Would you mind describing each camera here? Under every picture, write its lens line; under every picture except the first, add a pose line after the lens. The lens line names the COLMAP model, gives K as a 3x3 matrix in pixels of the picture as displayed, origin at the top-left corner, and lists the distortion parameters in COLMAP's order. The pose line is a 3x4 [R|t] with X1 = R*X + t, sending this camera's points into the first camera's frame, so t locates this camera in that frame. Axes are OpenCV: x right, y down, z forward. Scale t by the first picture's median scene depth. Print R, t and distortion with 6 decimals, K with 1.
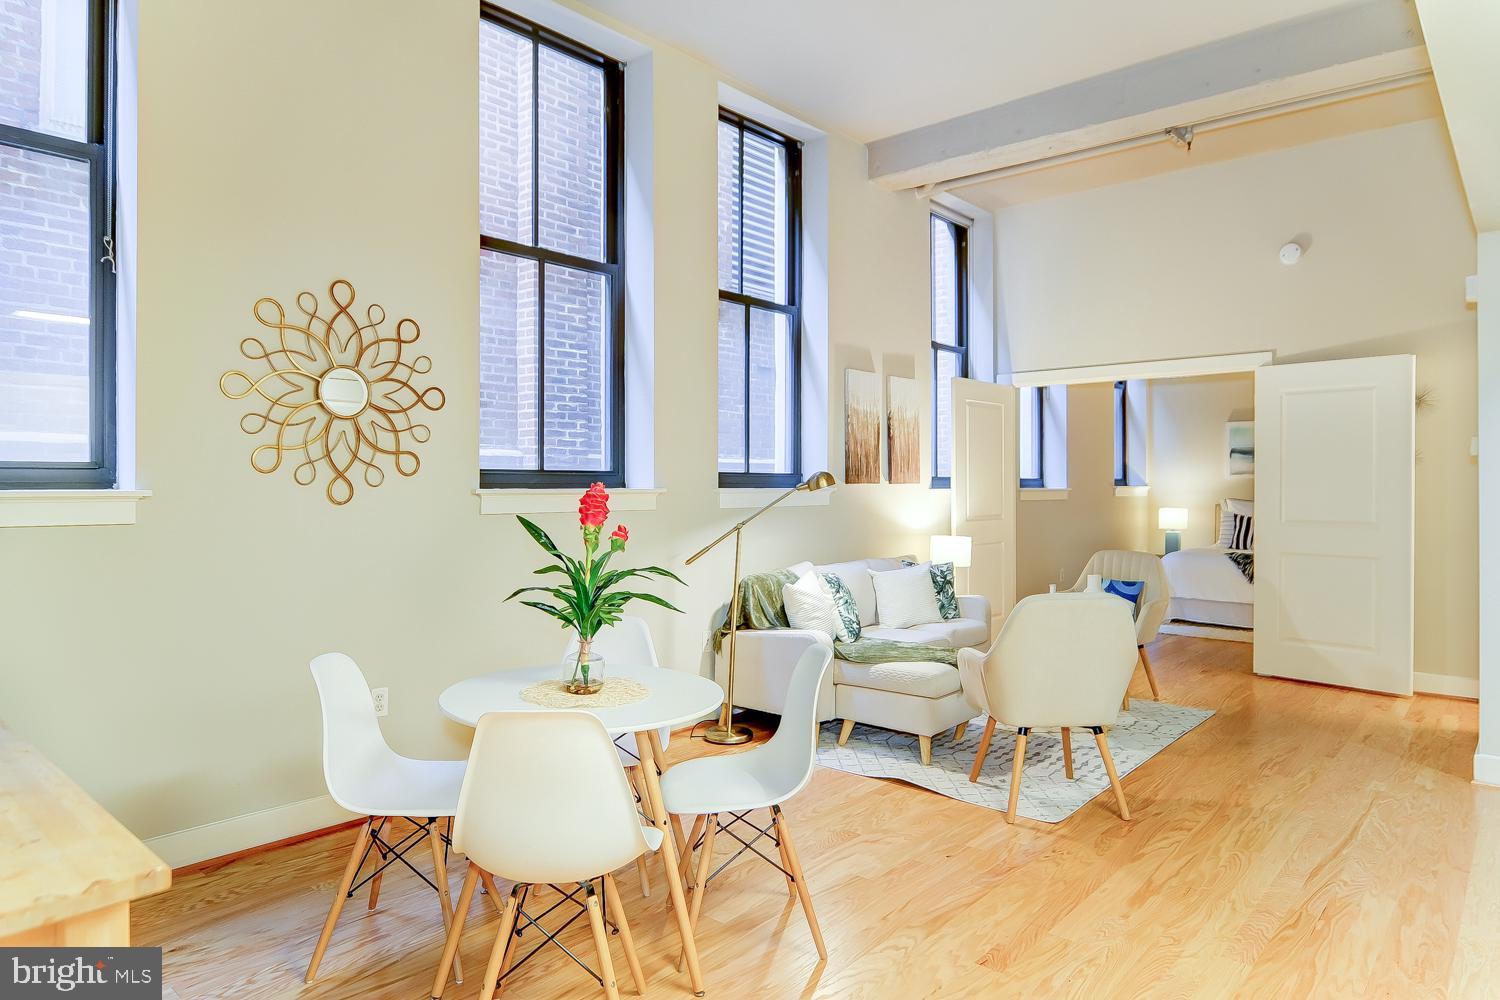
lens RADIAL K [[920.8, 0, 753.3], [0, 920.8, 485.7], [0, 0, 1]] dist [-0.005786, -0.002829]
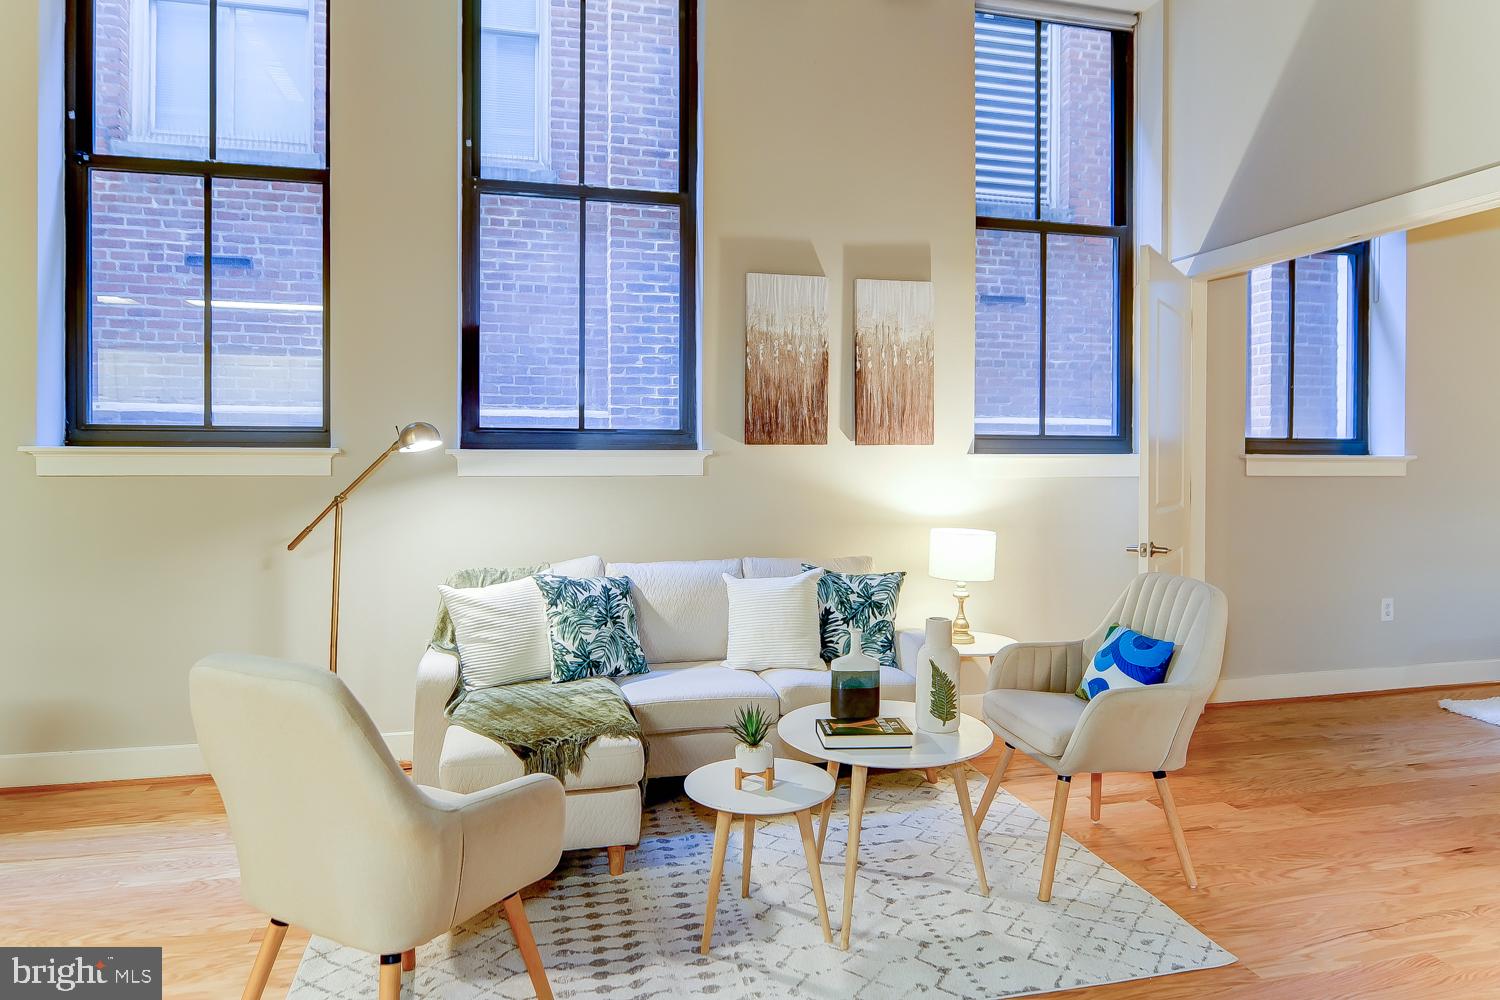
lens RADIAL K [[926.5, 0, 753.5], [0, 926.5, 468.6], [0, 0, 1]] dist [-0.008706, -0.001208]
pose [[0.814979, 0.010602, -0.579393, 0.497160], [-0.003954, 0.999911, 0.012735, 0.007089], [0.579477, -0.008088, 0.814949, 0.450283]]
